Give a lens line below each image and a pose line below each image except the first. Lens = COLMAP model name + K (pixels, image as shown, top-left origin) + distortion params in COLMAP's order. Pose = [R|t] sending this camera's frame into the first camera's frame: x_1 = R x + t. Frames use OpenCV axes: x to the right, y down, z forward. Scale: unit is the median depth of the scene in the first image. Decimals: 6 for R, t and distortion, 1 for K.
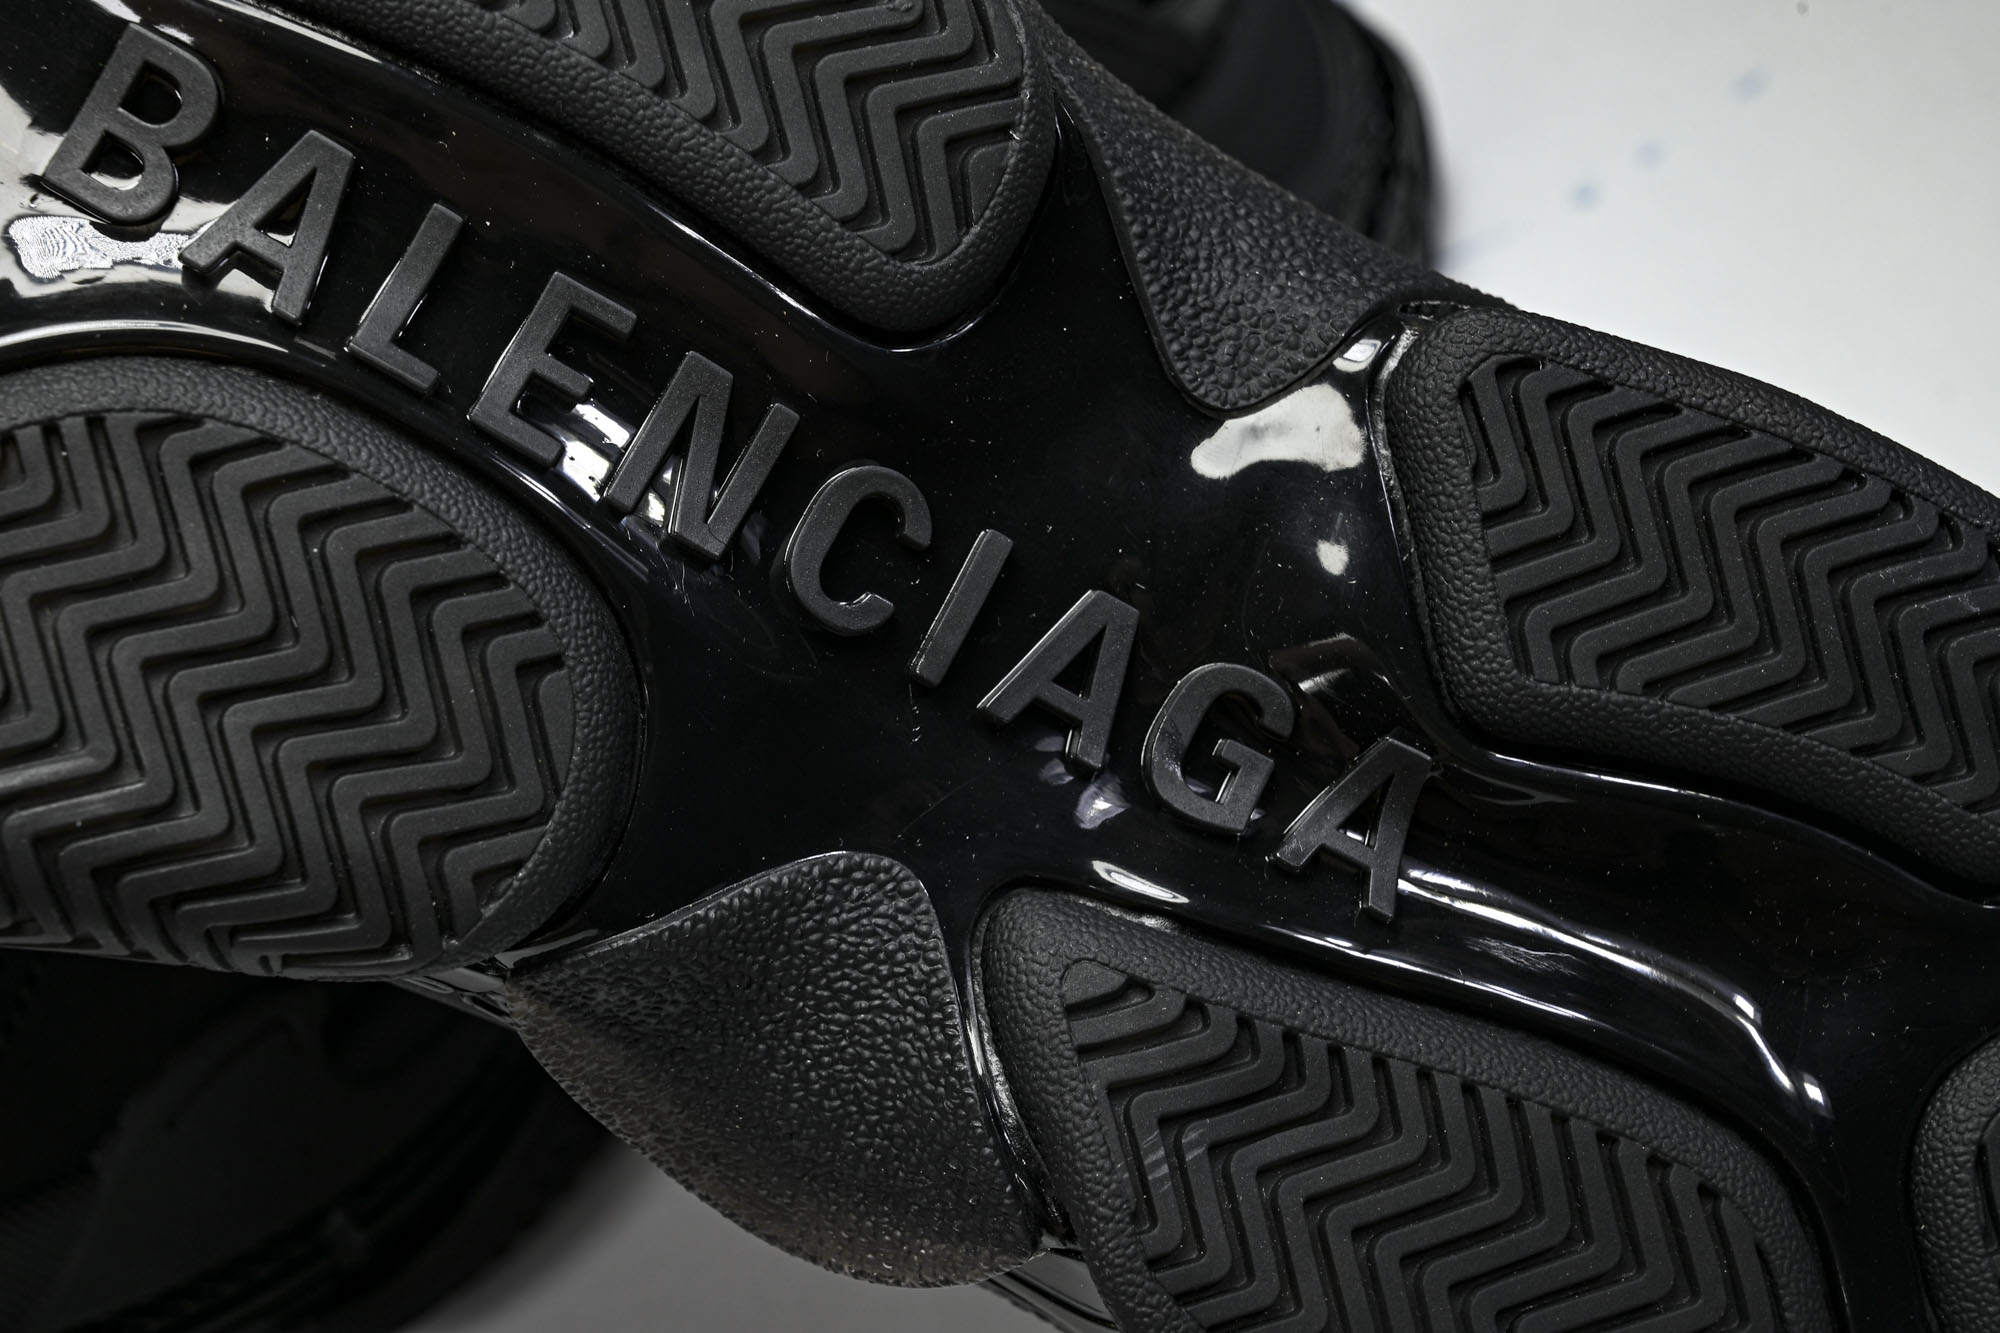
lens RADIAL K [[3953.8, 0, 1000.6], [0, 3953.8, 659.8], [0, 0, 1]] dist [0.056364, 0.000000]
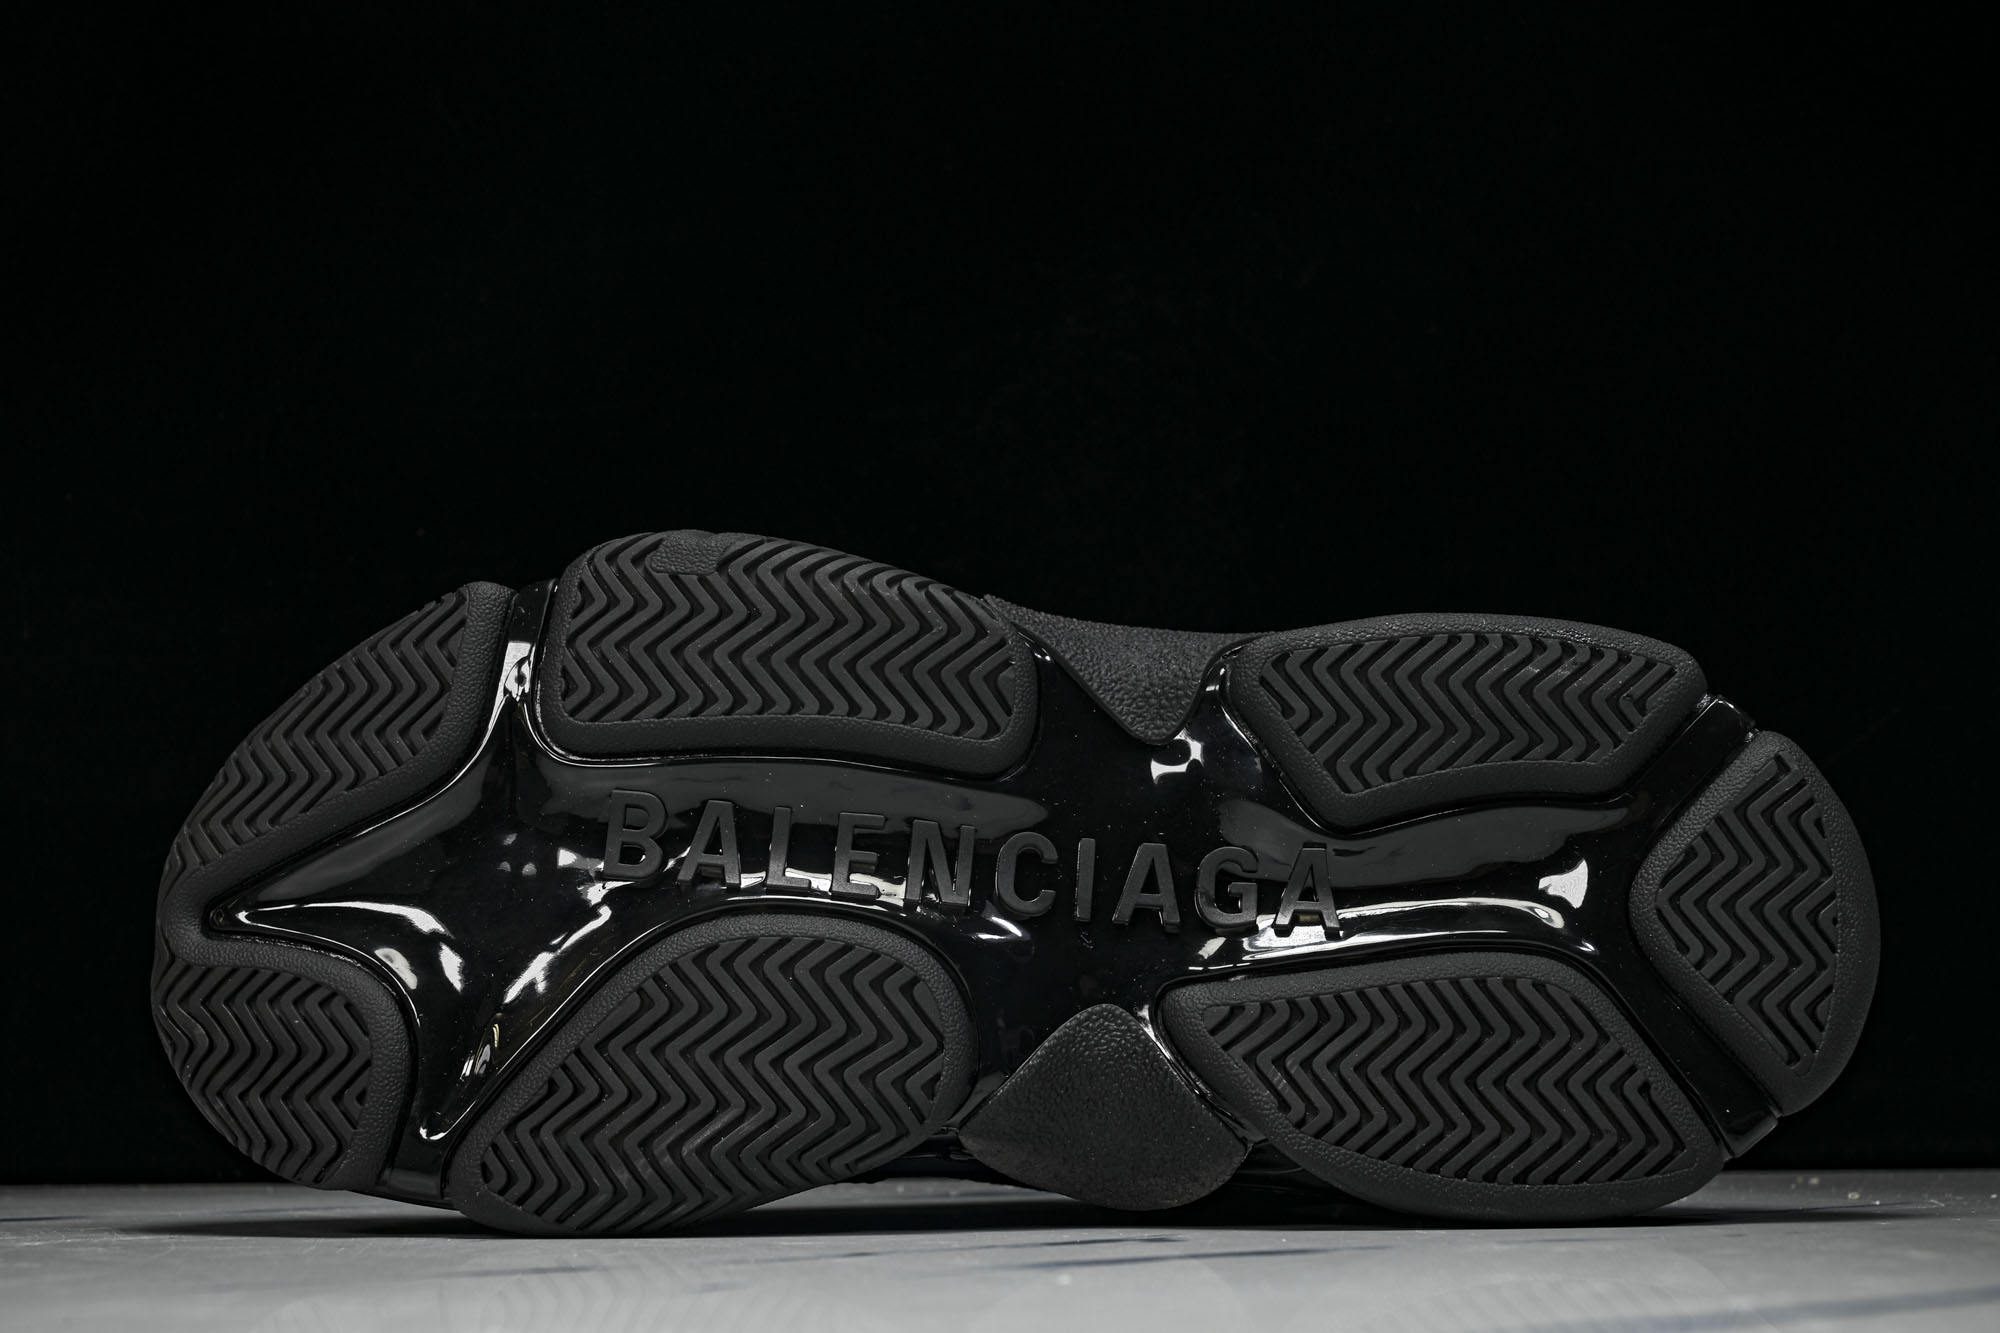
lens RADIAL K [[3424.8, 0, 1000.3], [0, 3424.8, 671.1], [0, 0, 1]] dist [0.056234, 0.000000]
pose [[0.904382, -0.424097, -0.047281, 0.081972], [0.414209, 0.899089, -0.141669, 0.126451], [0.102591, 0.108538, 0.988784, -0.794620]]
